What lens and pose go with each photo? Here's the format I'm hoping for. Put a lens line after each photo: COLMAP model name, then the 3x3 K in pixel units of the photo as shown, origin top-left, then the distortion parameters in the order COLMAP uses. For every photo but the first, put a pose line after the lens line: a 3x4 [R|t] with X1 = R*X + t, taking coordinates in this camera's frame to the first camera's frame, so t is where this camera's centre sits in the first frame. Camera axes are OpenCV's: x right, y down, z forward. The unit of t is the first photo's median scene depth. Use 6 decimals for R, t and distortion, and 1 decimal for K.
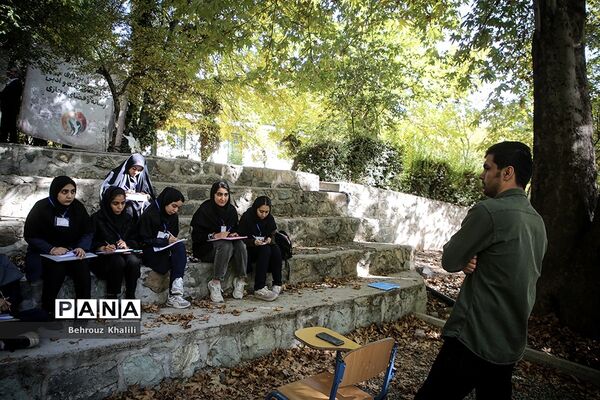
lens RADIAL K [[442.9, 0, 299.1], [0, 442.9, 193.3], [0, 0, 1]] dist [0.003859, 0.008376]
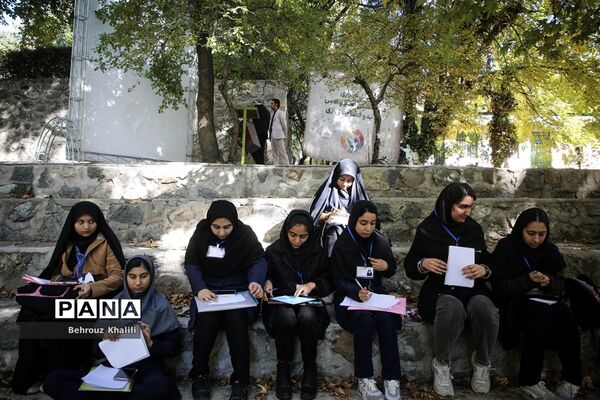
lens RADIAL K [[442.9, 0, 299.1], [0, 442.9, 193.3], [0, 0, 1]] dist [0.003859, 0.008376]
pose [[0.785651, -0.046883, -0.616891, 0.015329], [0.029110, 0.998822, -0.038836, -0.004021], [0.617985, 0.012554, 0.786090, 0.149488]]
